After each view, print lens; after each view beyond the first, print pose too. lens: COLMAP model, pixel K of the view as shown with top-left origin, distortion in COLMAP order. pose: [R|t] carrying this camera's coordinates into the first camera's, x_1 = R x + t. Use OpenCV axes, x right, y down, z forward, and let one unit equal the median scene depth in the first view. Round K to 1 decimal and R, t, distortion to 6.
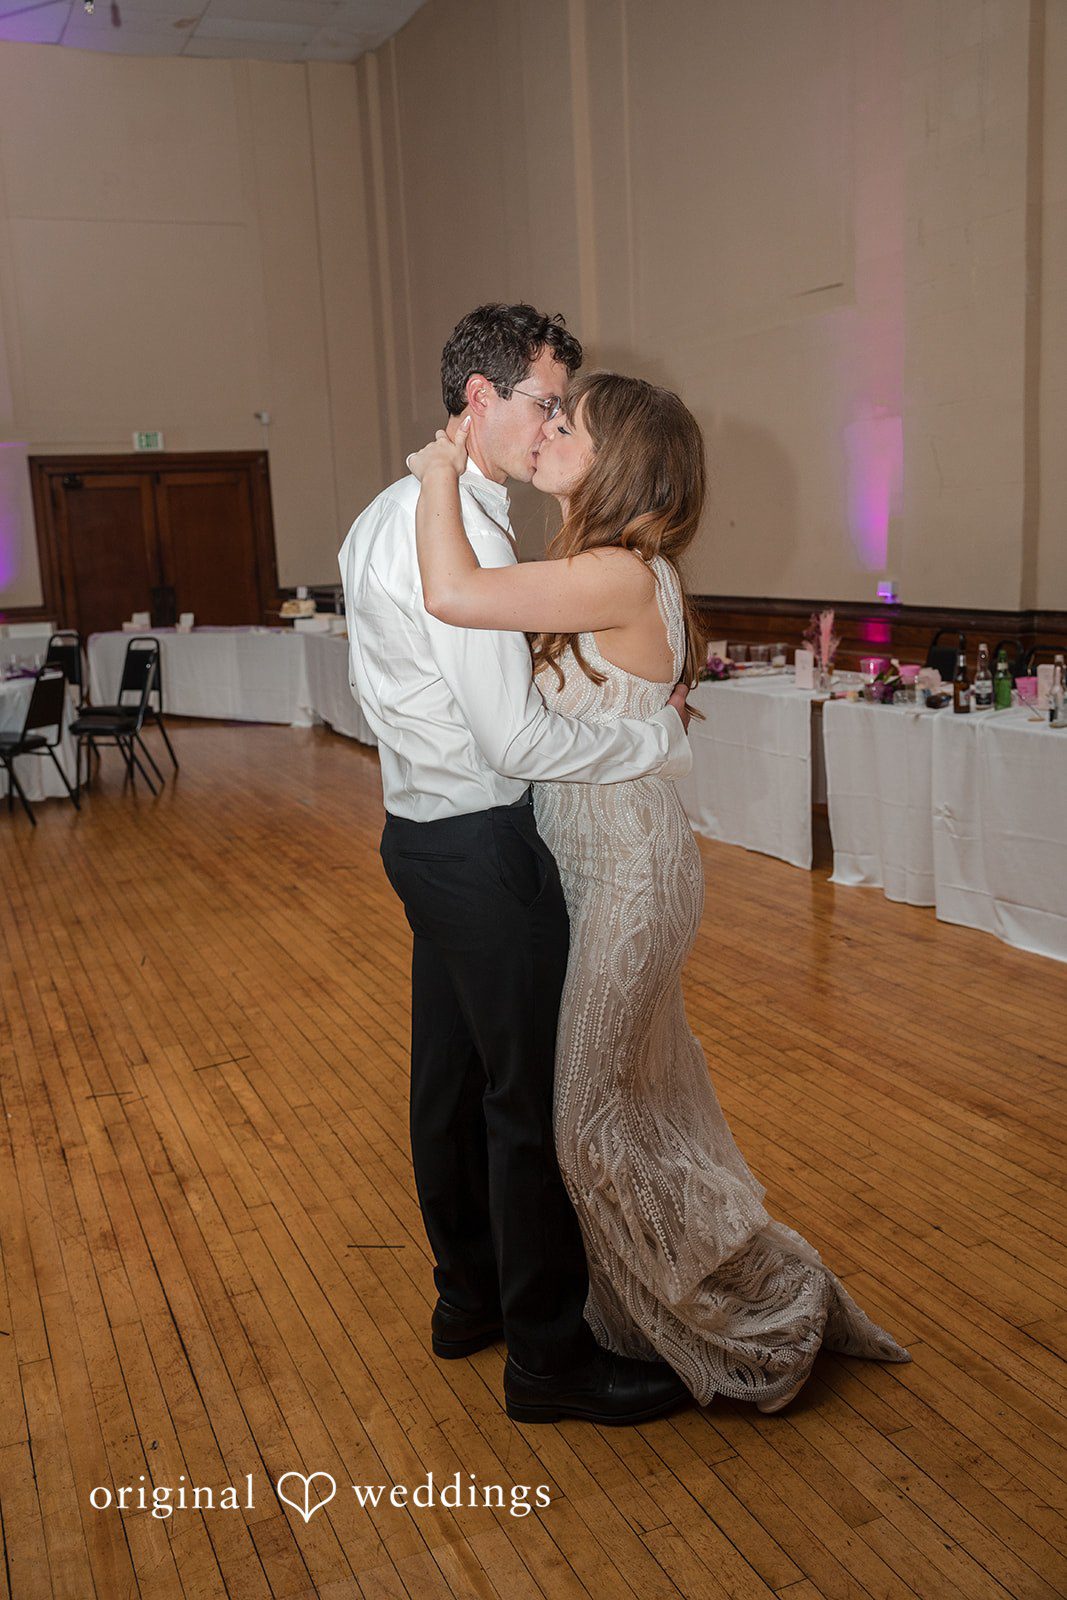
lens RADIAL K [[1424.3, 0, 535.4], [0, 1424.3, 797.5], [0, 0, 1]] dist [-0.007327, -0.003449]
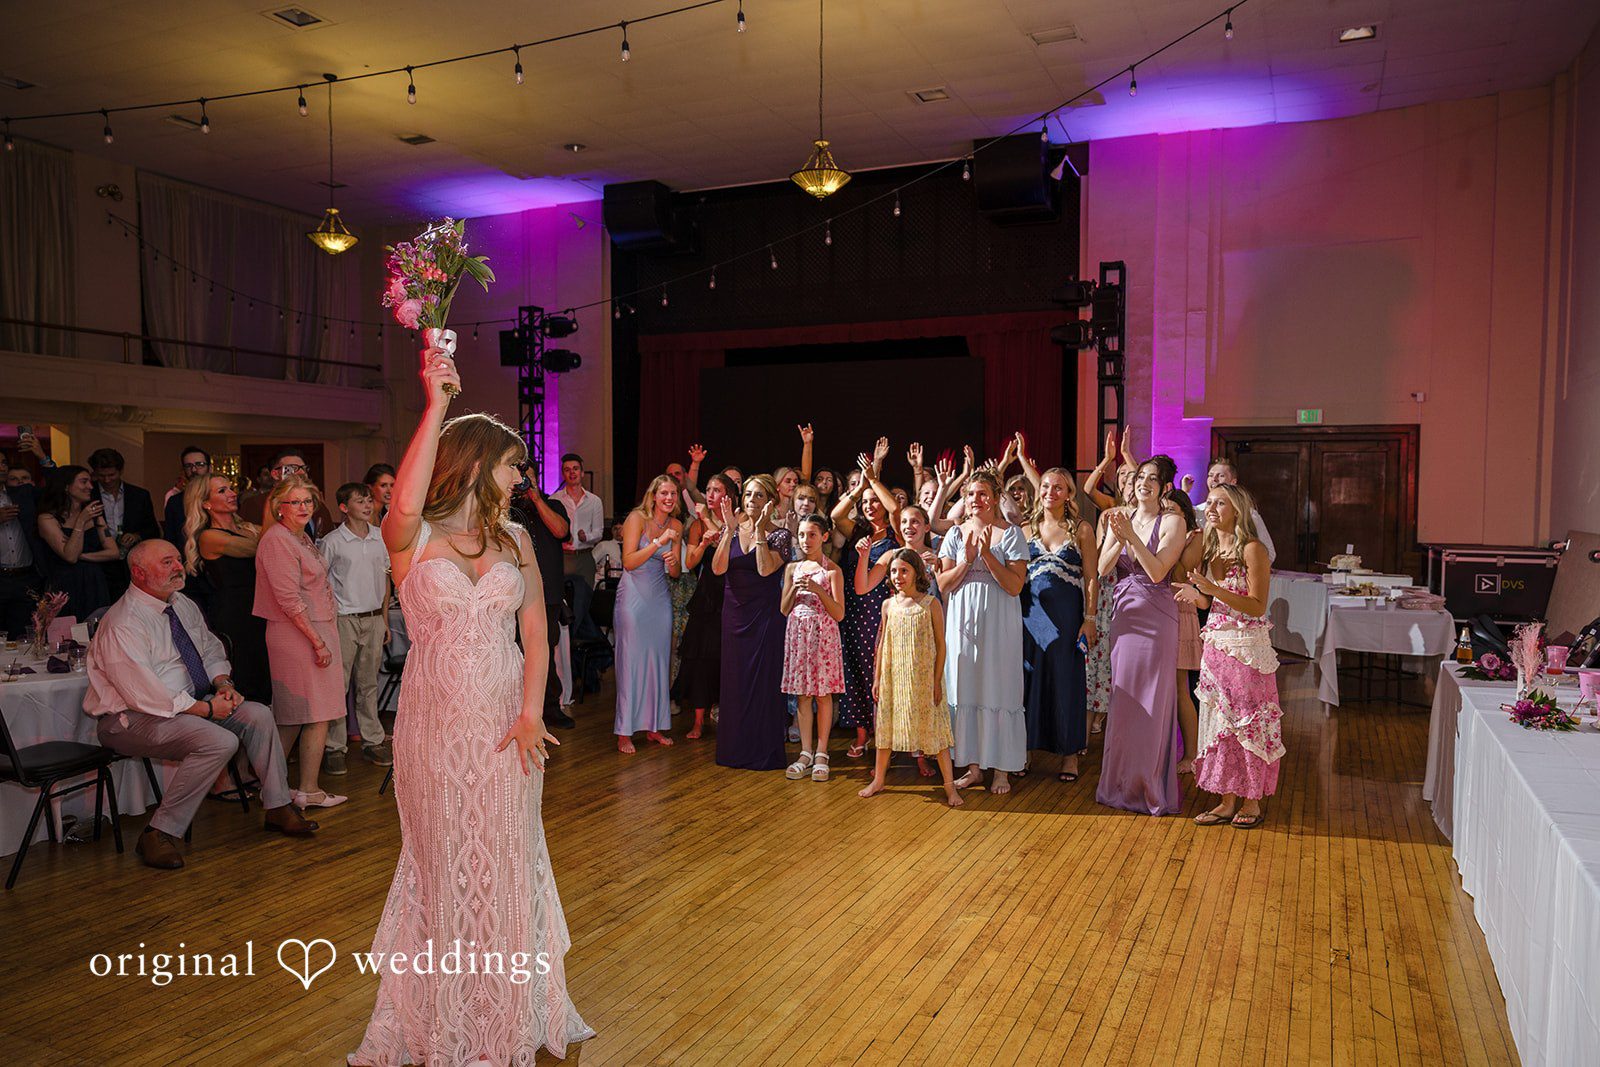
lens RADIAL K [[1094.4, 0, 792.4], [0, 1094.4, 538.8], [0, 0, 1]] dist [0.000397, 0.003356]
pose [[0.673645, 0.085051, -0.734145, 0.545916], [-0.174964, 0.983471, -0.046609, -0.090724], [0.718046, 0.159847, 0.677391, 0.192614]]
